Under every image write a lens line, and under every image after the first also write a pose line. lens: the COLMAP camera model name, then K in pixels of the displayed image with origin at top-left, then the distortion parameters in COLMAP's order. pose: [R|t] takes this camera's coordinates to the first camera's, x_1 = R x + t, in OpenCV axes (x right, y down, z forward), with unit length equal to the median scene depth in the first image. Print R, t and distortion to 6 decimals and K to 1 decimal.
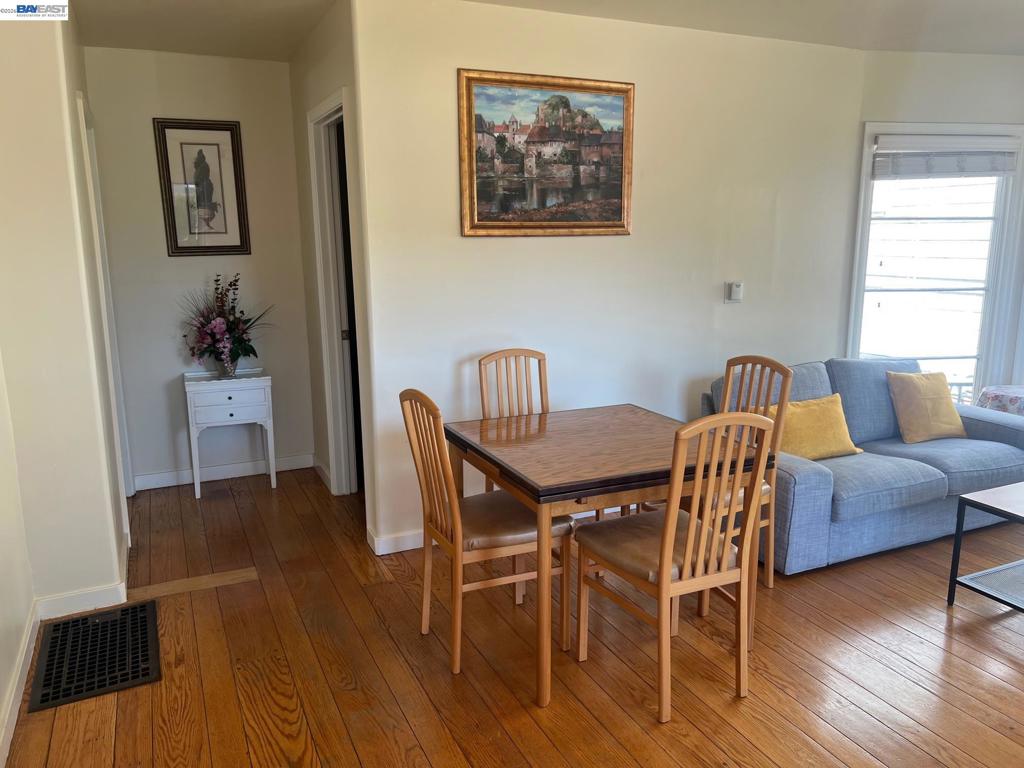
lens RADIAL K [[771.6, 0, 515.3], [0, 771.6, 393.2], [0, 0, 1]] dist [0.065411, -0.069650]
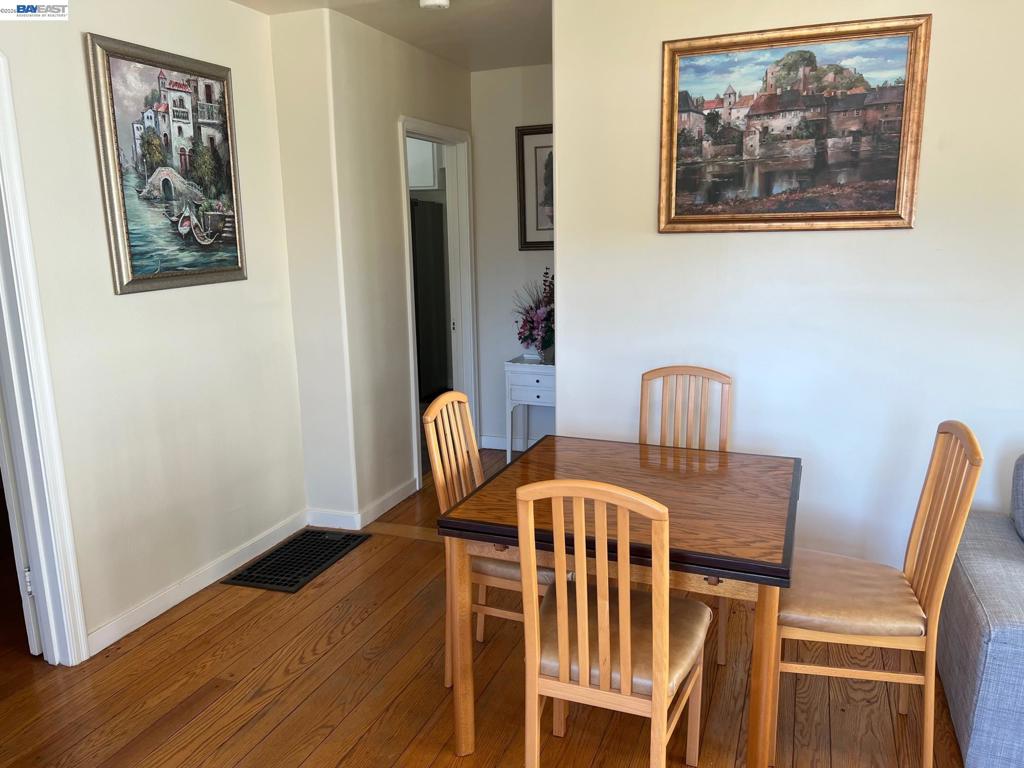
lens RADIAL K [[771.6, 0, 519.2], [0, 771.6, 387.4], [0, 0, 1]] dist [0.065411, -0.069650]
pose [[0.698782, 0.140686, -0.701364, 0.450232], [-0.134341, 0.988834, 0.064503, -0.062073], [0.702607, 0.049148, 0.709879, 0.260951]]
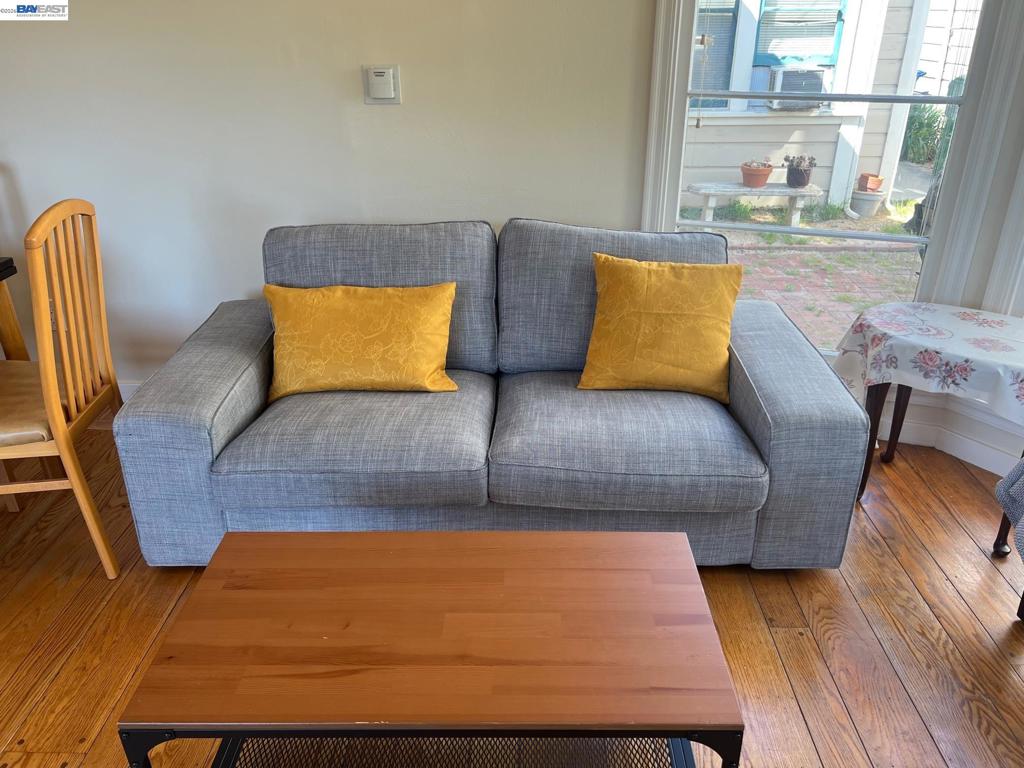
lens RADIAL K [[771.6, 0, 521.3], [0, 771.6, 389.7], [0, 0, 1]] dist [0.065411, -0.069650]
pose [[0.899962, 0.192117, -0.391355, 0.763508], [-0.089492, 0.959962, 0.265450, -0.086801], [0.426683, -0.203872, 0.881123, 0.553788]]
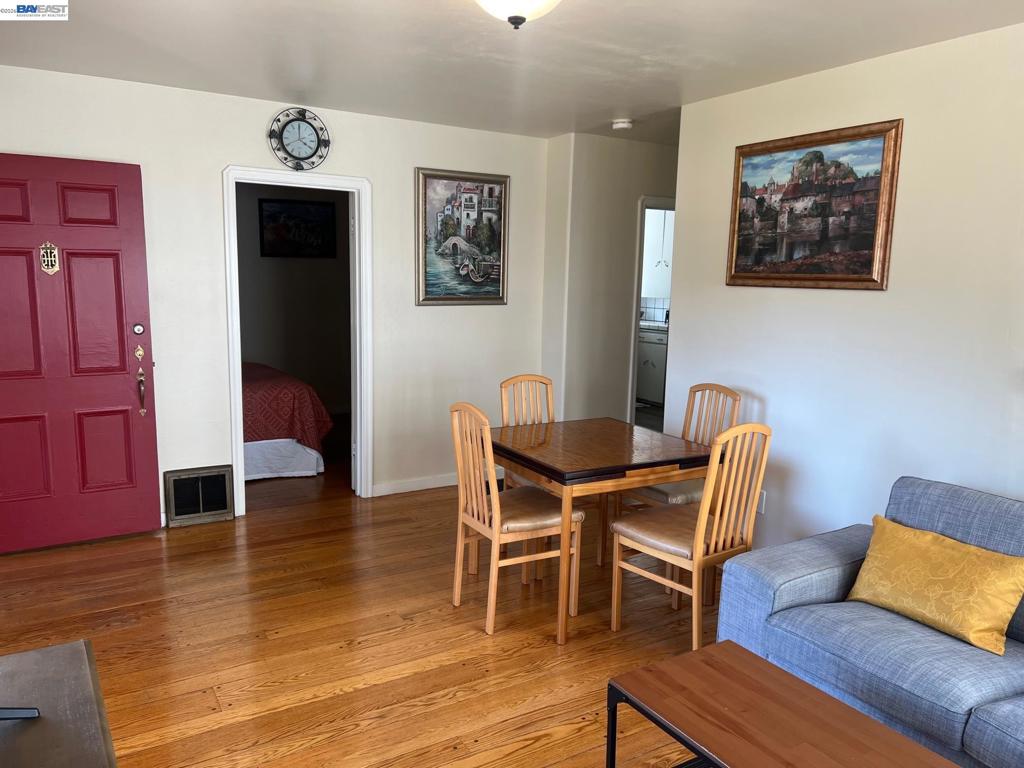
lens RADIAL K [[771.6, 0, 516.1], [0, 771.6, 389.1], [0, 0, 1]] dist [0.065411, -0.069650]
pose [[0.107778, 0.157822, -0.981568, 1.041352], [-0.224821, 0.965612, 0.130571, -0.128524], [0.968421, 0.206604, 0.139553, 0.541507]]
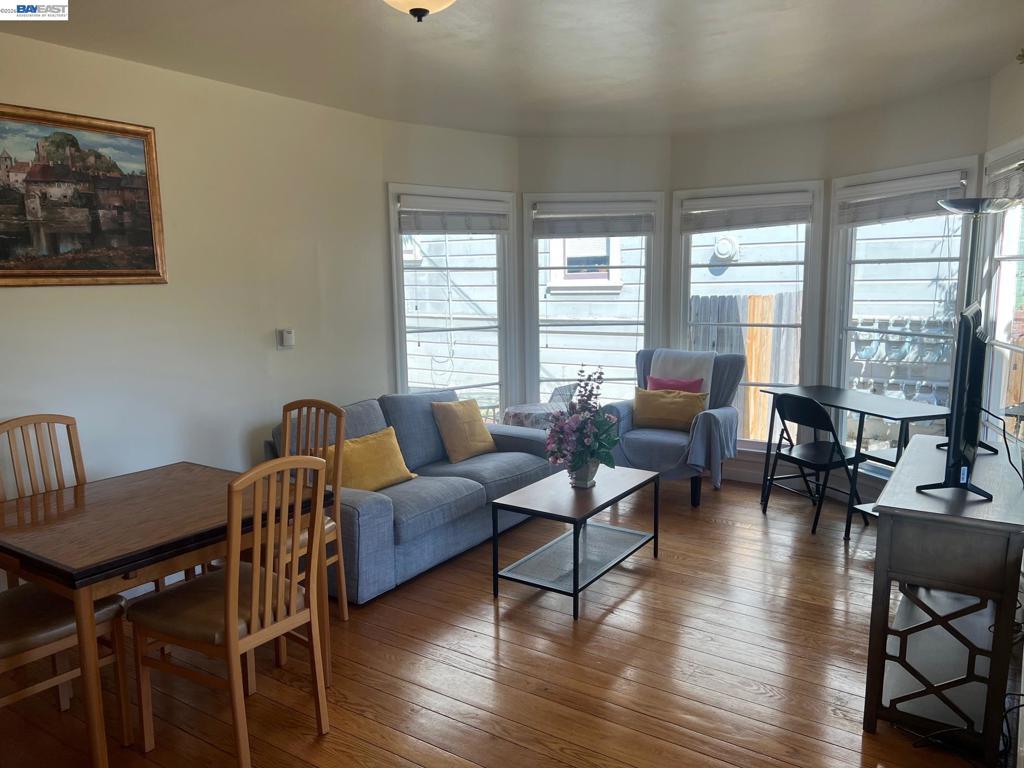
lens RADIAL K [[771.6, 0, 518.8], [0, 771.6, 390.9], [0, 0, 1]] dist [0.065411, -0.069650]
pose [[0.853278, -0.083626, 0.514707, 0.013942], [0.113439, 0.993186, -0.026693, 0.000060], [-0.508968, 0.081164, 0.856950, -0.026606]]
